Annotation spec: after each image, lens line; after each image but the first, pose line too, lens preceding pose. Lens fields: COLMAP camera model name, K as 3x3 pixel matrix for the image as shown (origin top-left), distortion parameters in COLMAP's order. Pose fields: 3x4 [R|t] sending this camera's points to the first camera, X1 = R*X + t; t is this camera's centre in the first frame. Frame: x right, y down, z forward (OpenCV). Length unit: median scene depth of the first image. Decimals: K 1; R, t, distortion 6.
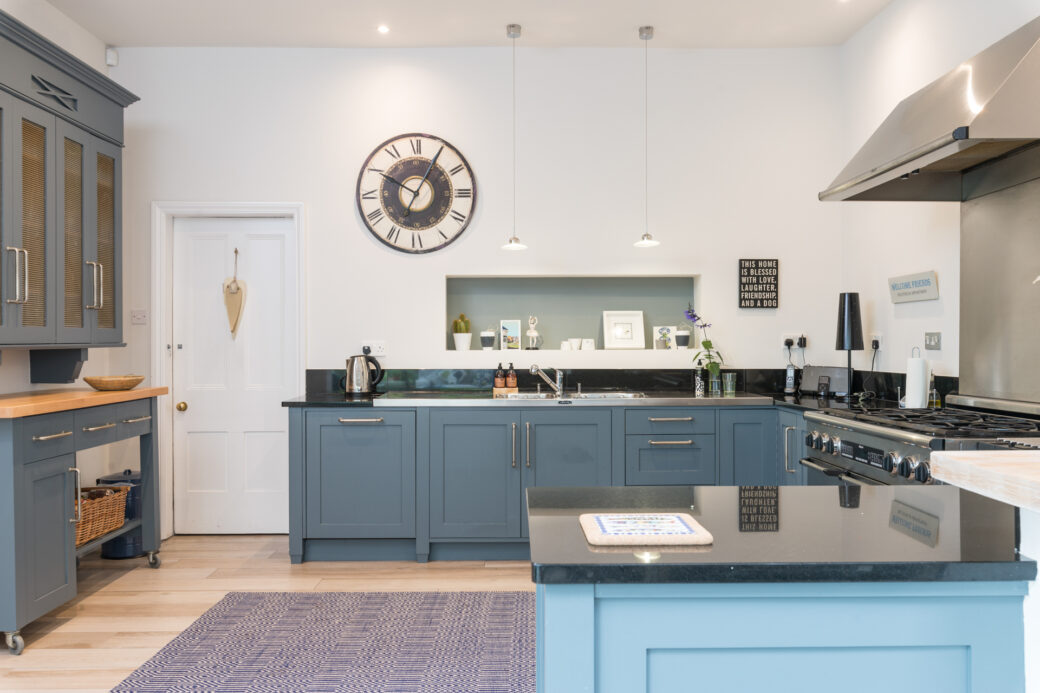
lens RADIAL K [[859.4, 0, 520.5], [0, 859.4, 344.8], [0, 0, 1]] dist [0.002751, -0.000042]
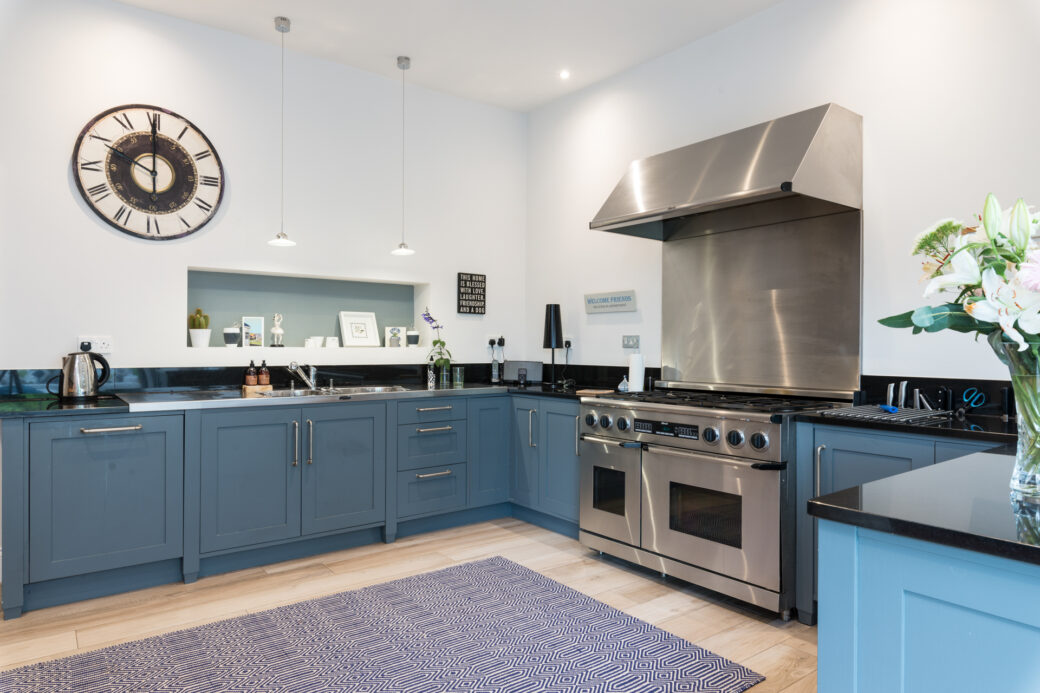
lens RADIAL K [[639.8, 0, 523.1], [0, 639.8, 347.3], [0, 0, 1]] dist [-0.008554, 0.000973]
pose [[0.796730, 0.004681, 0.604318, -0.218212], [-0.006450, 0.999979, 0.000758, 0.003798], [-0.604301, -0.004501, 0.796743, 0.233803]]
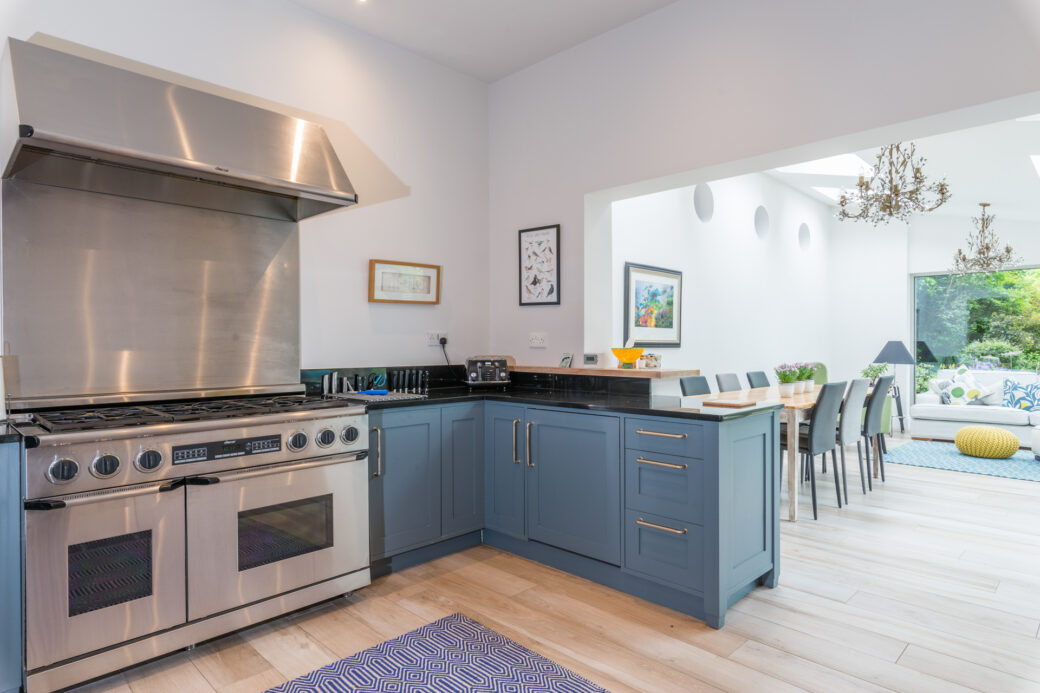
lens RADIAL K [[597.1, 0, 523.5], [0, 597.1, 349.1], [0, 0, 1]] dist [0.004894, 0.000718]
pose [[-0.707797, -0.001832, 0.706414, -0.214602], [0.002280, 0.999986, 0.004878, 0.004474], [-0.706413, 0.005063, -0.707782, 1.424979]]
